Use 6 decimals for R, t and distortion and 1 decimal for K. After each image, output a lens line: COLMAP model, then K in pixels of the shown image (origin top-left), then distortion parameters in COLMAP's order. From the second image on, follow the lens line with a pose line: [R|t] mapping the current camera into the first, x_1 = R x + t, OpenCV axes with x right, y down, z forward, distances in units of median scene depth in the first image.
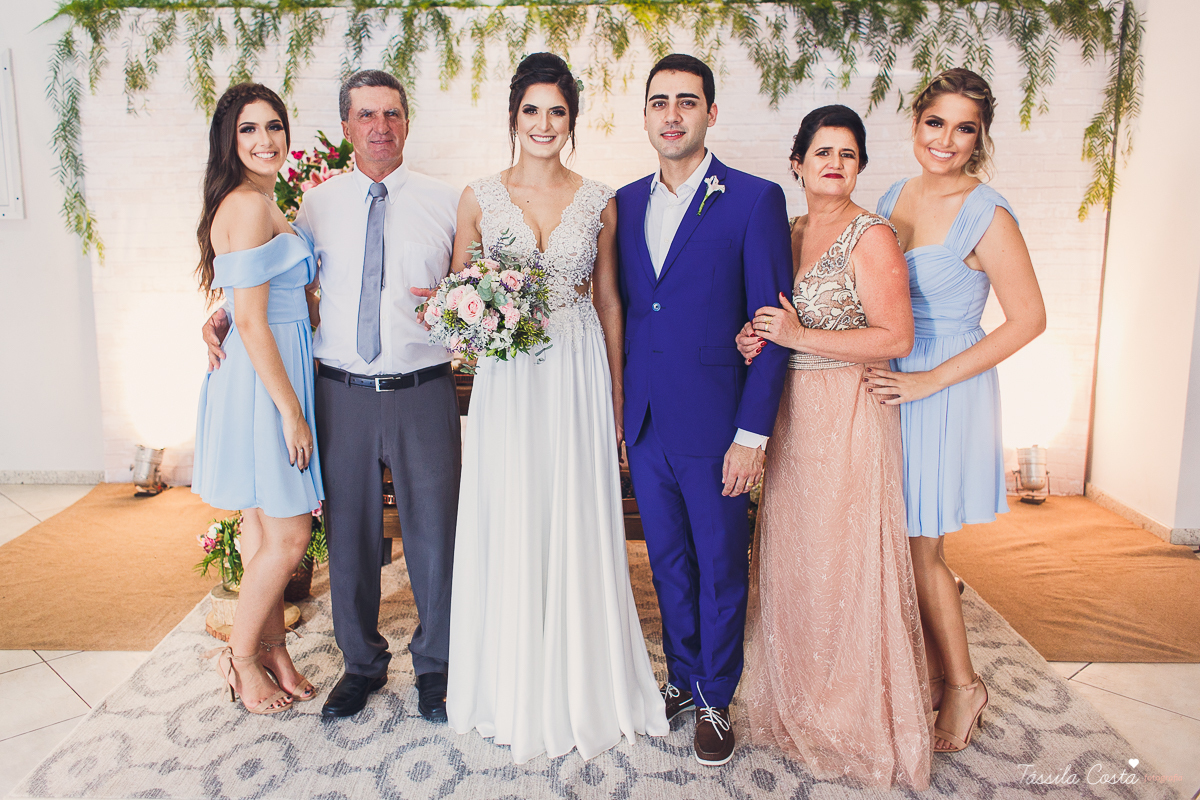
lens RADIAL K [[994.8, 0, 558.9], [0, 994.8, 378.3], [0, 0, 1]] dist [0.038877, -0.016438]
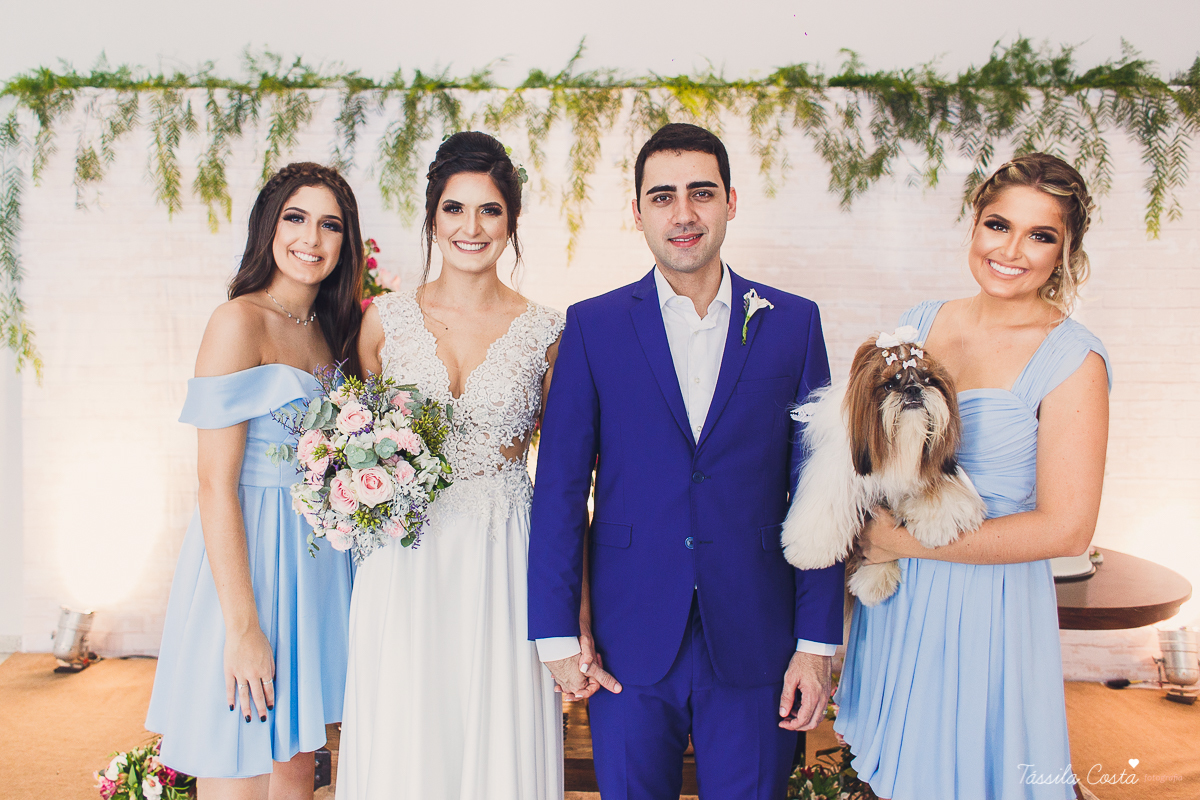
lens RADIAL K [[1013.2, 0, 554.3], [0, 1013.2, 380.8], [0, 0, 1]] dist [0.030421, -0.008981]
pose [[0.999855, 0.012674, -0.011369, -0.016268], [-0.013826, 0.994078, -0.107785, -0.033920], [0.009936, 0.107926, 0.994109, 0.171983]]
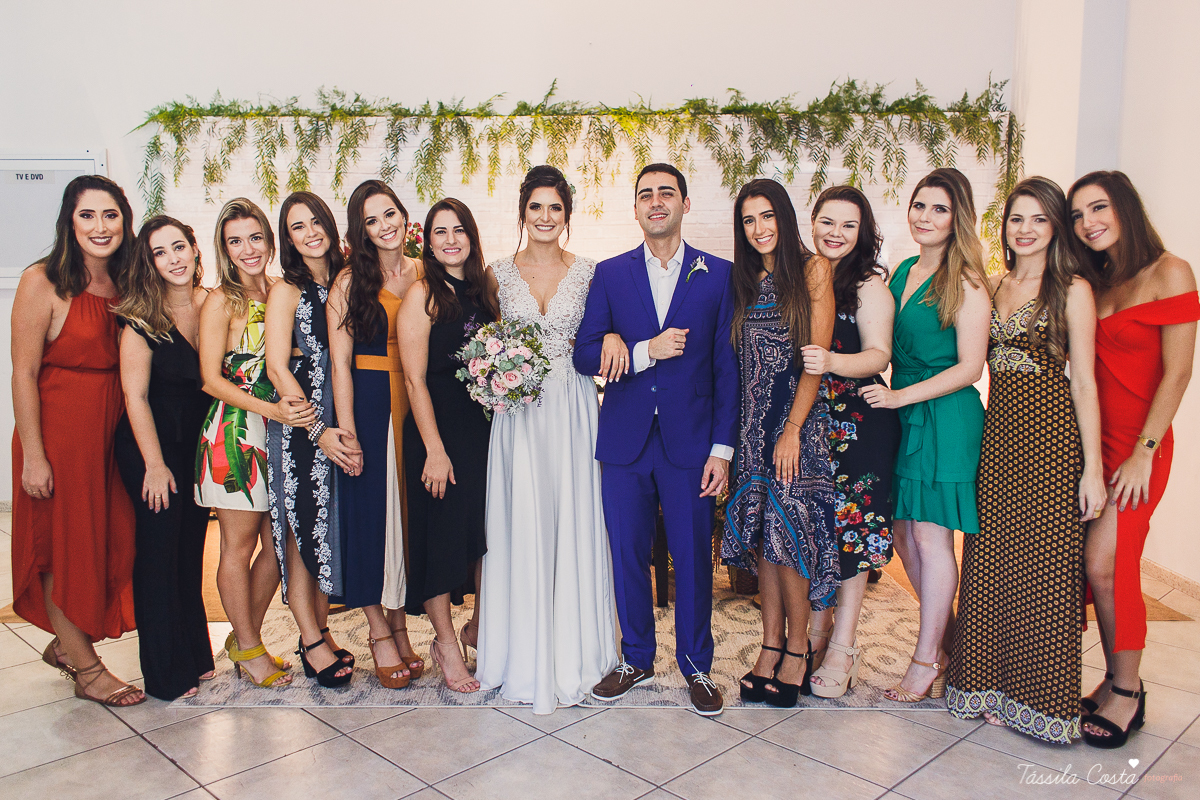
lens RADIAL K [[964.6, 0, 572.3], [0, 964.6, 397.4], [0, 0, 1]] dist [0.037433, -0.003552]
pose [[0.999696, -0.004459, 0.024256, -0.013970], [0.005637, 0.998796, -0.048727, 0.033519], [-0.024010, 0.048849, 0.998518, -0.178695]]
